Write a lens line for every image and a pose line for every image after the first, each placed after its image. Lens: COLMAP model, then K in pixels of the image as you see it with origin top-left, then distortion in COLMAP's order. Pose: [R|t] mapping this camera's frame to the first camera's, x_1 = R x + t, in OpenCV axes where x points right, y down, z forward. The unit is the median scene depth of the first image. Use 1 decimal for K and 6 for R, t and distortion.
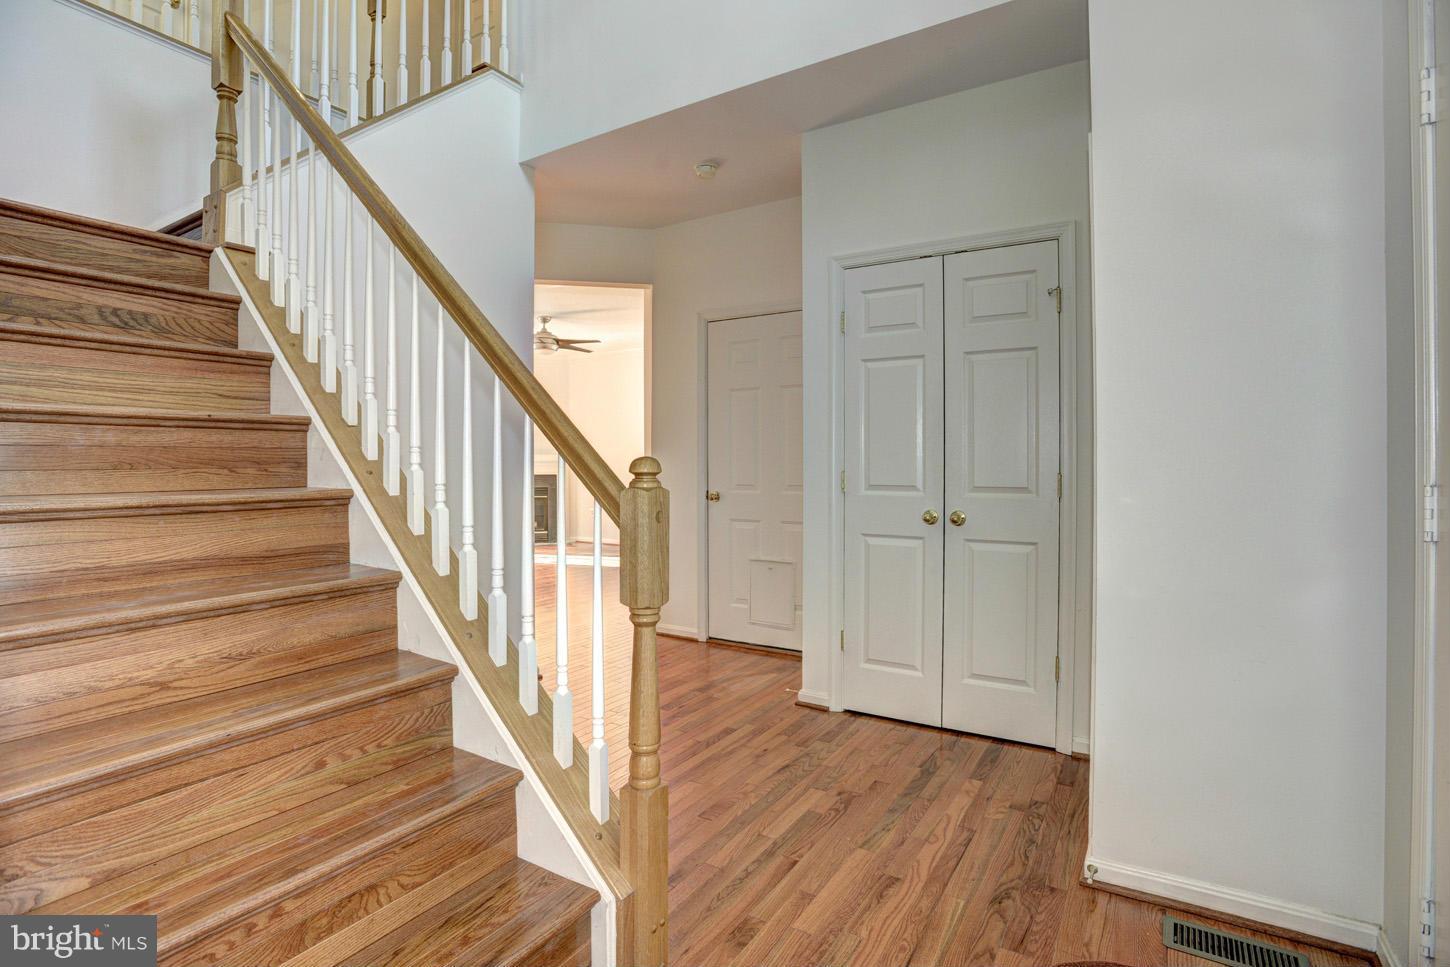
lens RADIAL K [[704.3, 0, 724.3], [0, 704.3, 464.8], [0, 0, 1]] dist [-0.051957, 0.024479]
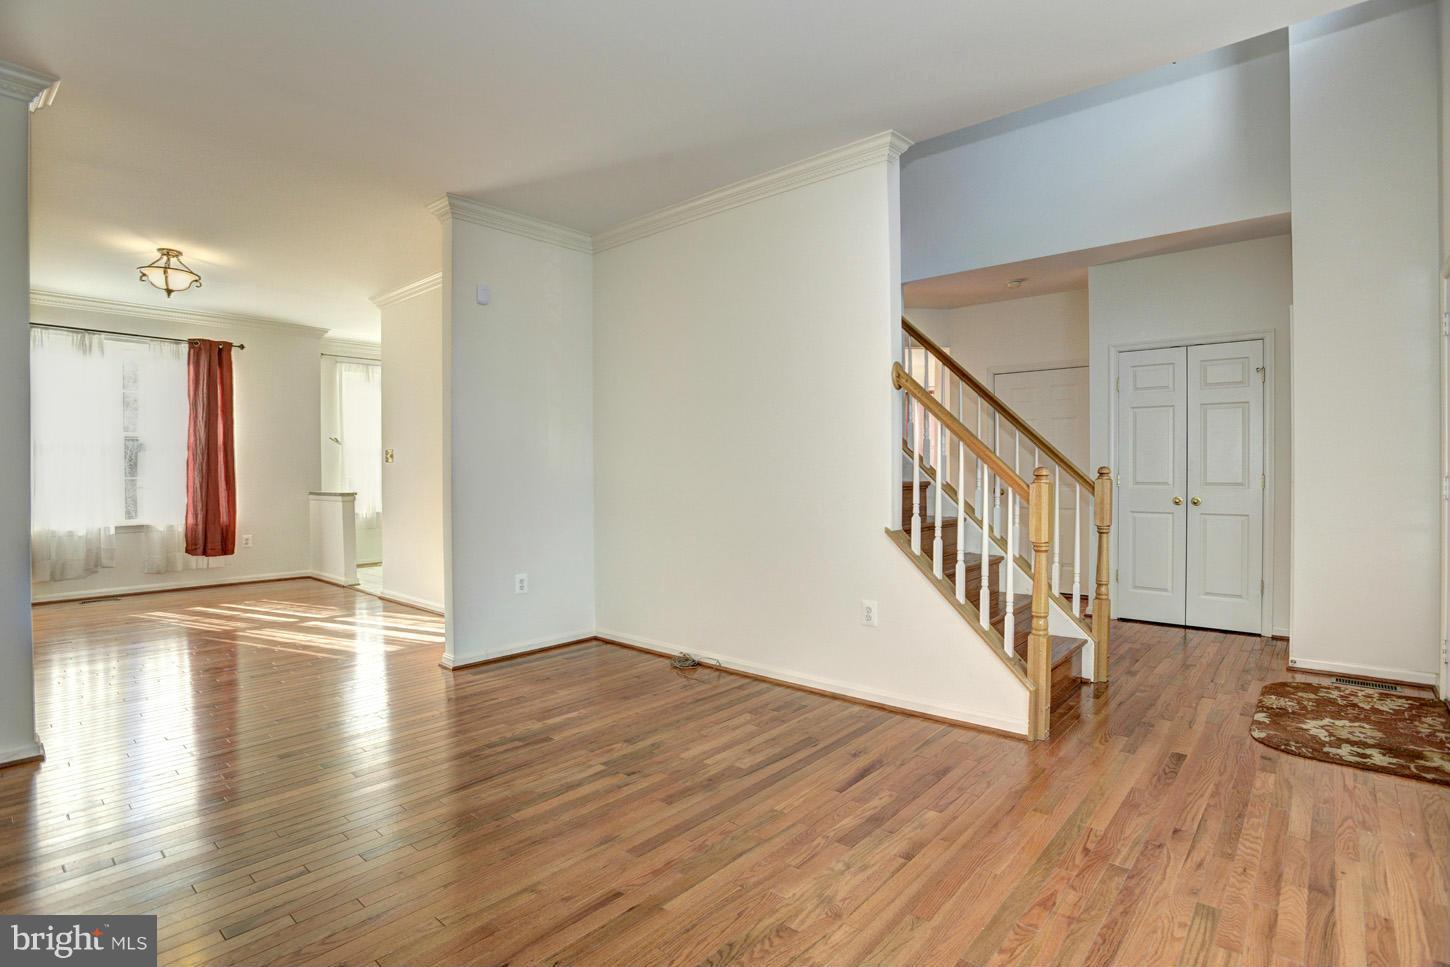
lens RADIAL K [[701.9, 0, 725.4], [0, 701.9, 475.0], [0, 0, 1]] dist [-0.065855, 0.024221]
pose [[0.986355, -0.003834, -0.164588, -0.542309], [0.004592, 0.999981, 0.004226, 0.001188], [0.164569, -0.004924, 0.986353, -0.858469]]
